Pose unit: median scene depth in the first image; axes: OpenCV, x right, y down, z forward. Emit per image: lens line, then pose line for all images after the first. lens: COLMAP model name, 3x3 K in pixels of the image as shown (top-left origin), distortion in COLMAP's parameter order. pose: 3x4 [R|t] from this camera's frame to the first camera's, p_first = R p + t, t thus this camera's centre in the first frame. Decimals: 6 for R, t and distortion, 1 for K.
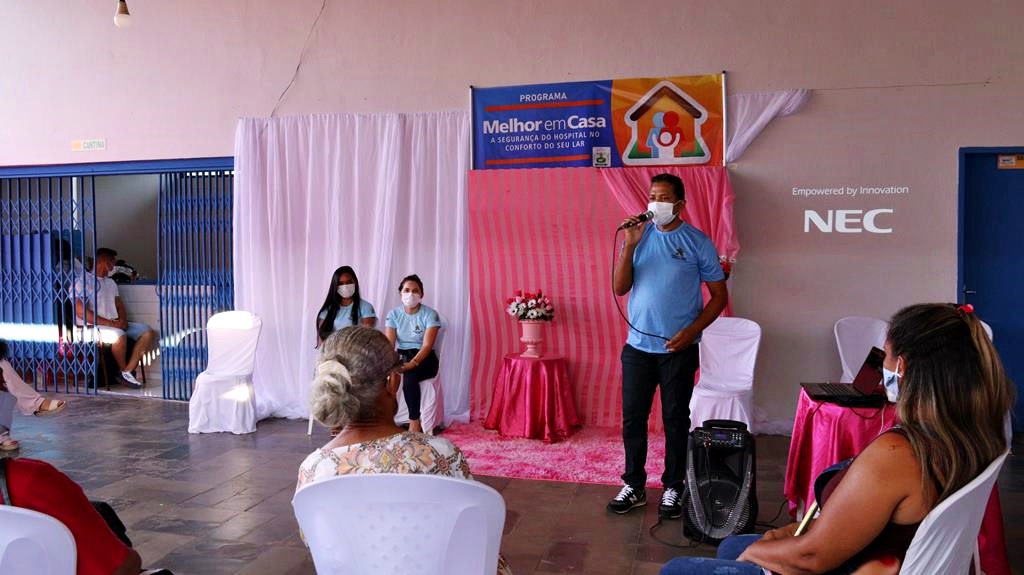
lens RADIAL K [[791.7, 0, 512.0], [0, 791.7, 287.5], [0, 0, 1]] dist [-0.131070, 0.097314]
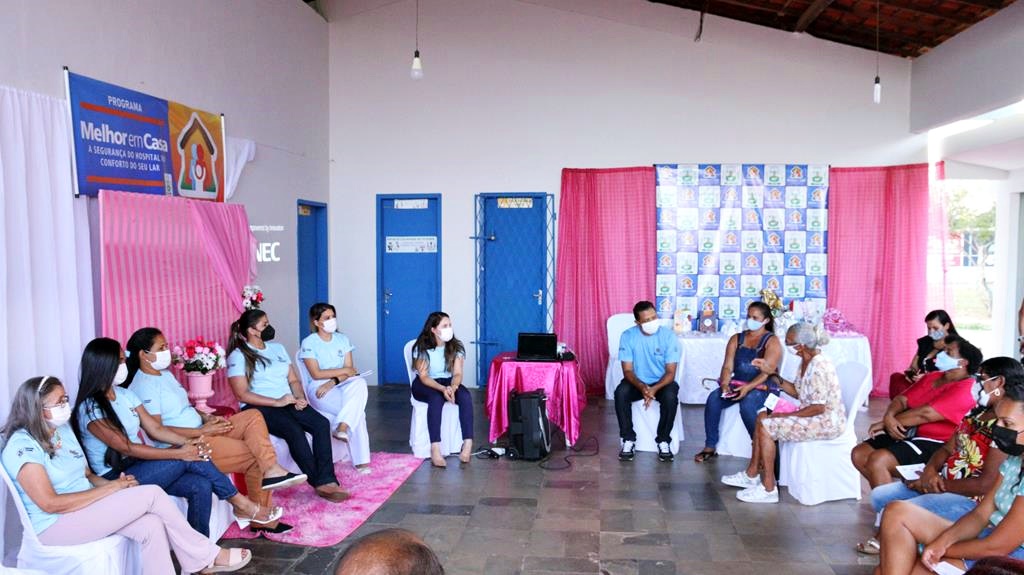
lens RADIAL K [[791.7, 0, 512.0], [0, 791.7, 287.5], [0, 0, 1]] dist [-0.131070, 0.097314]
pose [[-0.102327, -0.057631, 0.993080, -0.816576], [0.043041, 0.997129, 0.062301, -0.086171], [-0.993819, 0.049118, -0.099553, 0.700037]]
